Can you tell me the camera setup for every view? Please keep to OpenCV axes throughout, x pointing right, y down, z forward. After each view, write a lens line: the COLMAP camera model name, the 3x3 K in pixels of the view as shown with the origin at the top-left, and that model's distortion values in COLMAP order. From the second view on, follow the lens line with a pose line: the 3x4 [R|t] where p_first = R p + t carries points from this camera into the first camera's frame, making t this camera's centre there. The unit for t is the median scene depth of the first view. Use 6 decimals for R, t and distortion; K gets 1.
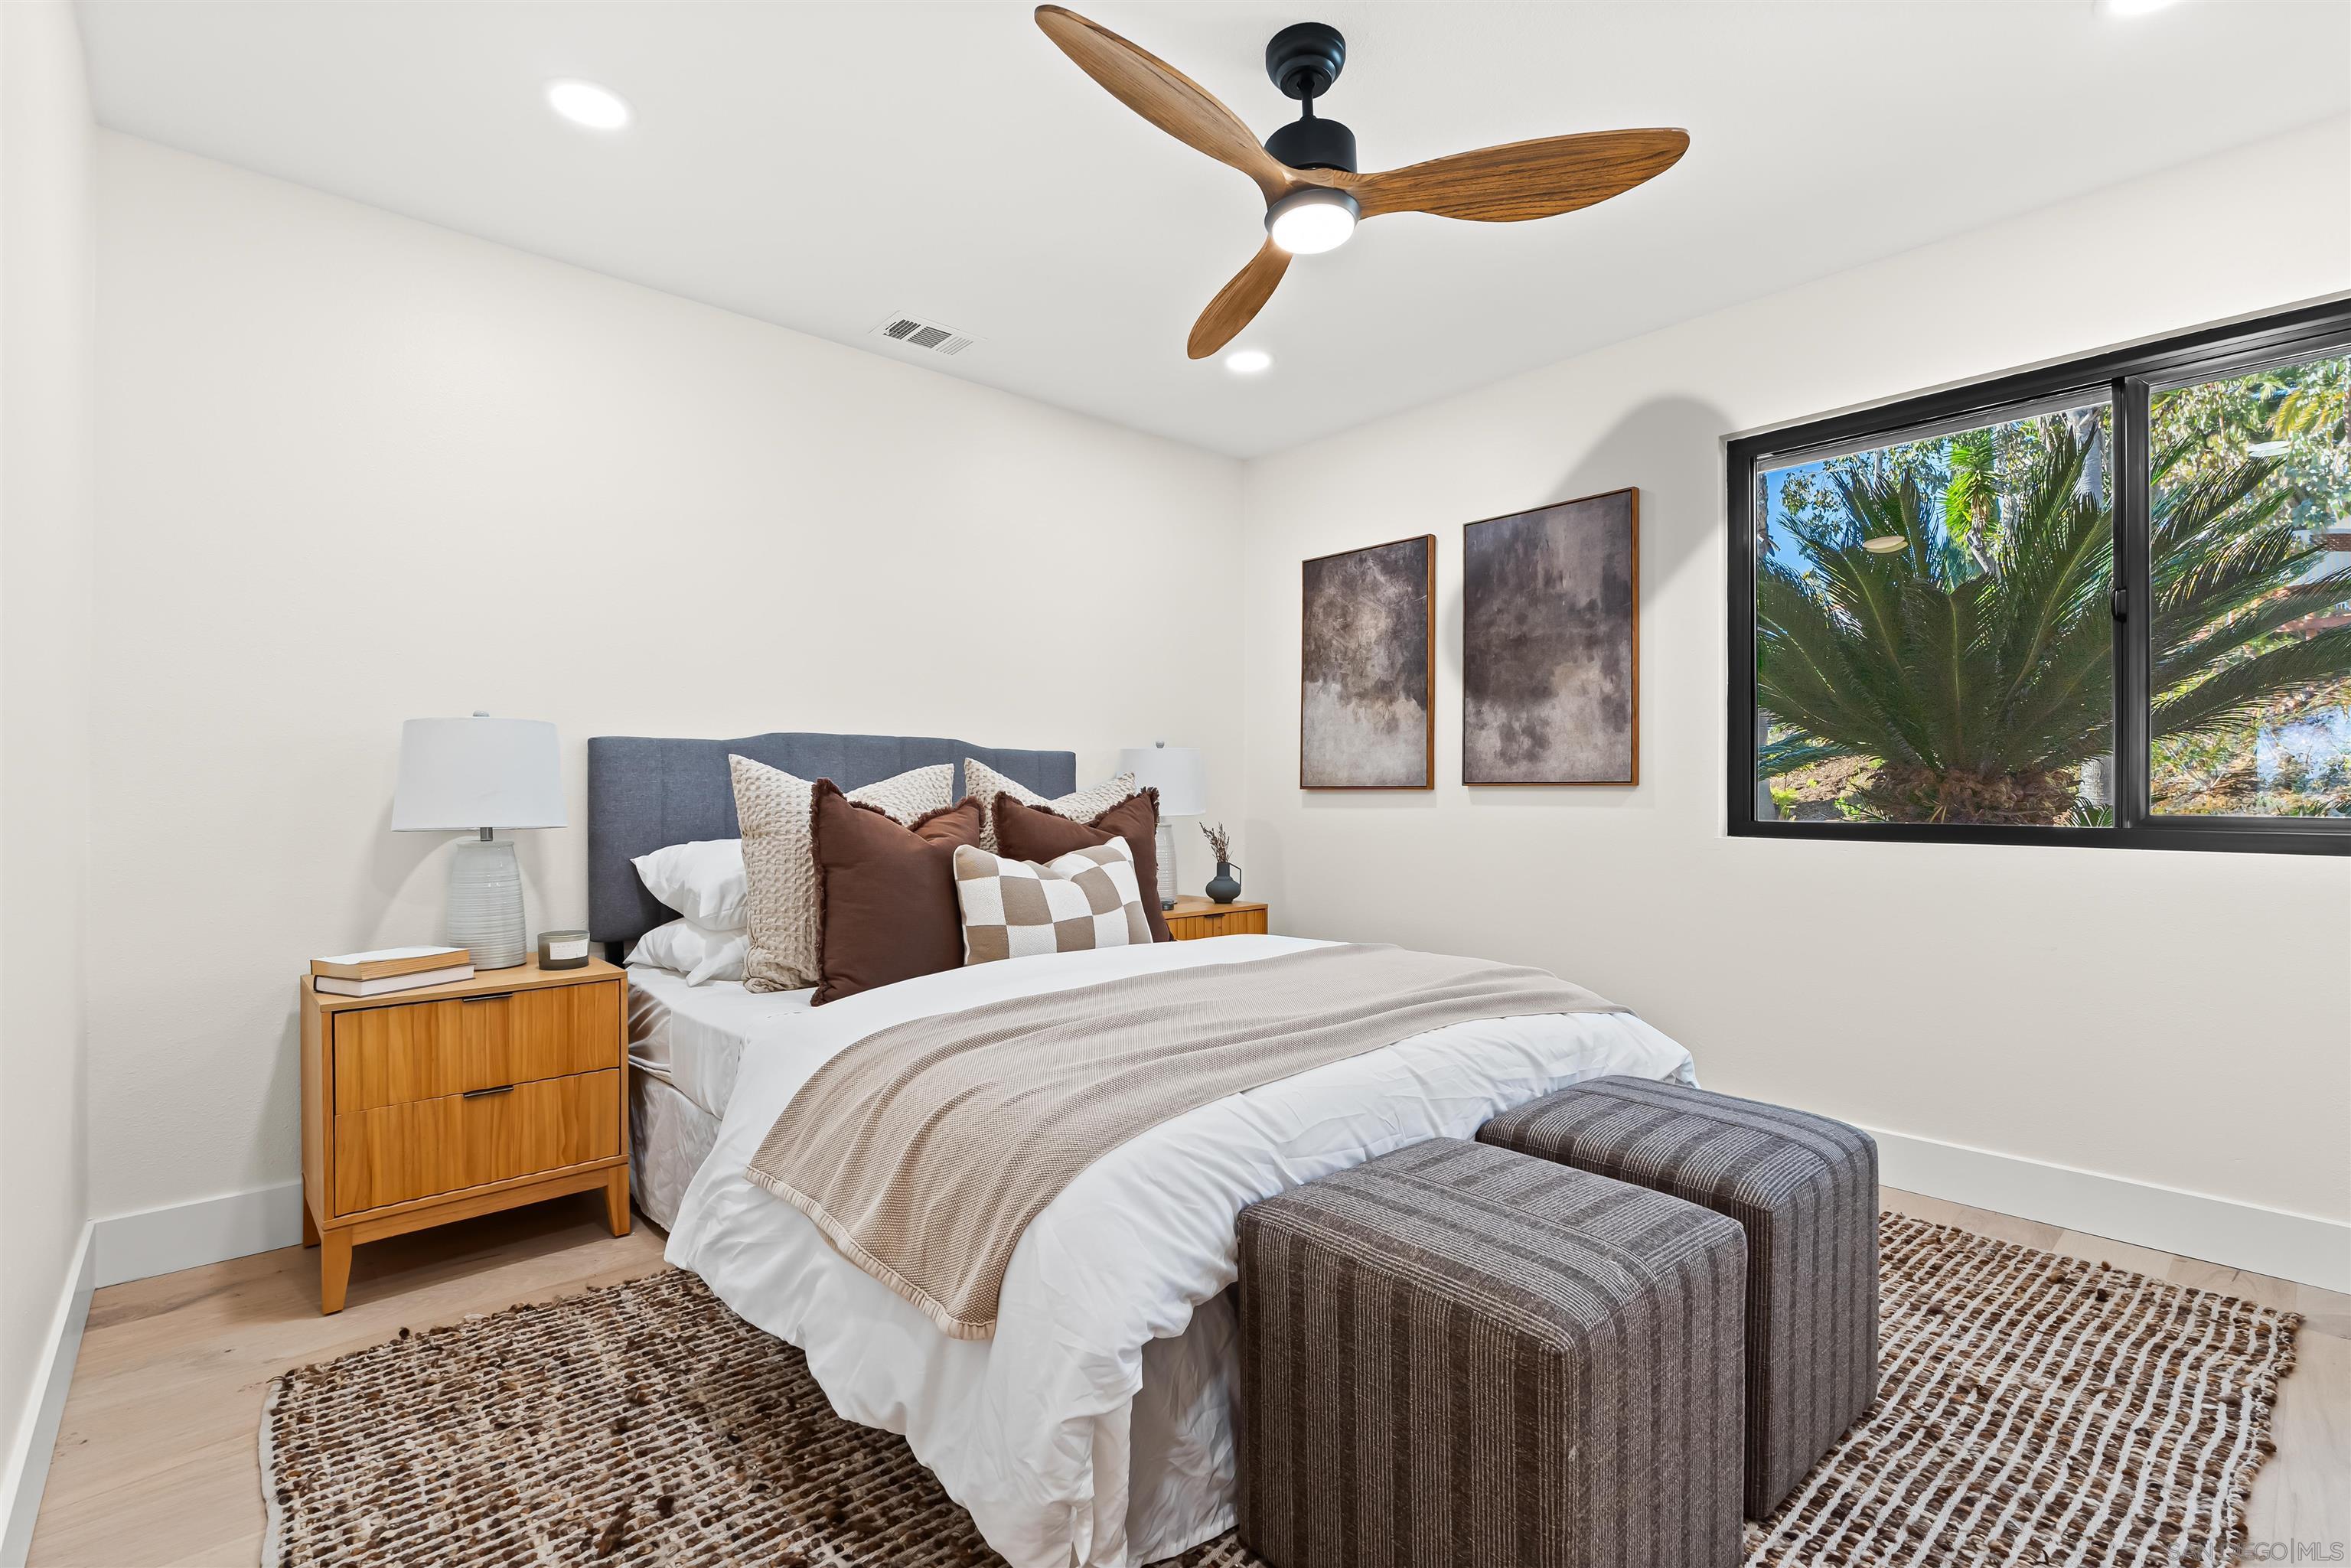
lens RADIAL K [[1064.9, 0, 1182.8], [0, 1064.9, 795.4], [0, 0, 1]] dist [-0.003335, -0.000285]
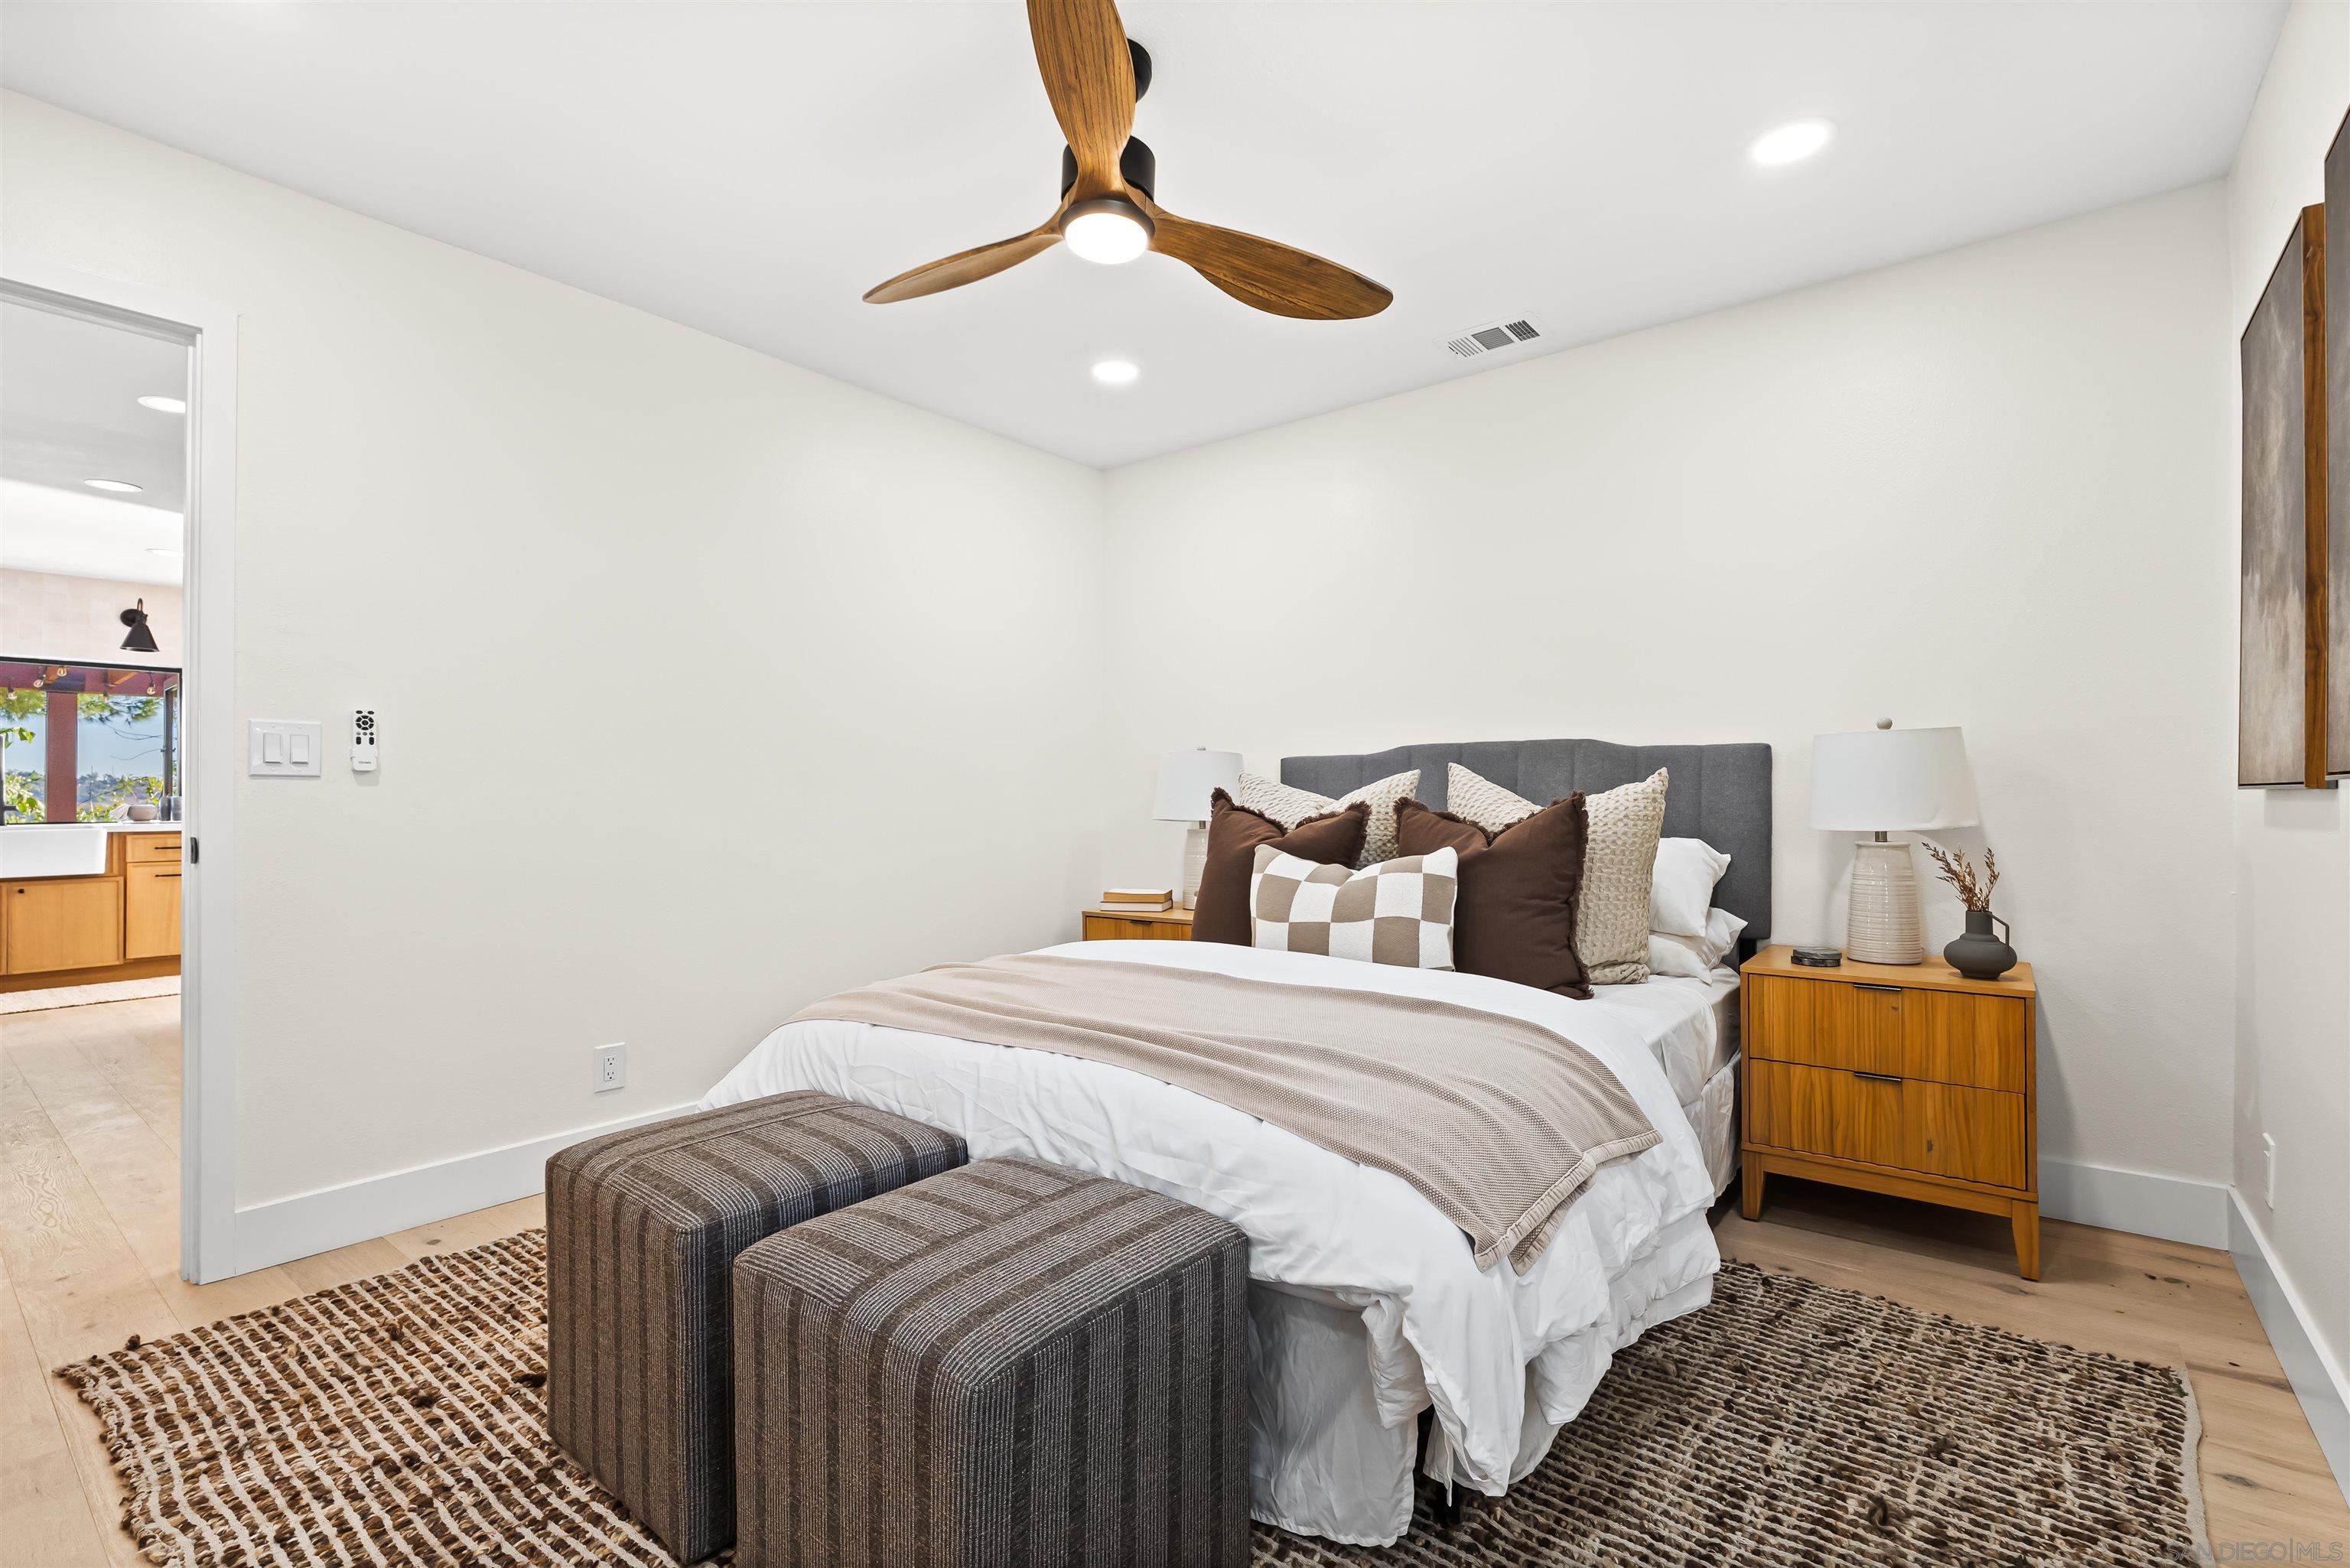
lens RADIAL K [[1059.1, 0, 1180.3], [0, 1059.1, 787.2], [0, 0, 1]] dist [-0.003660, -0.000186]
pose [[0.168356, -0.008967, -0.985685, 0.891126], [0.000325, 0.999959, -0.009042, -0.004315], [0.985726, 0.001202, 0.168352, 0.720169]]
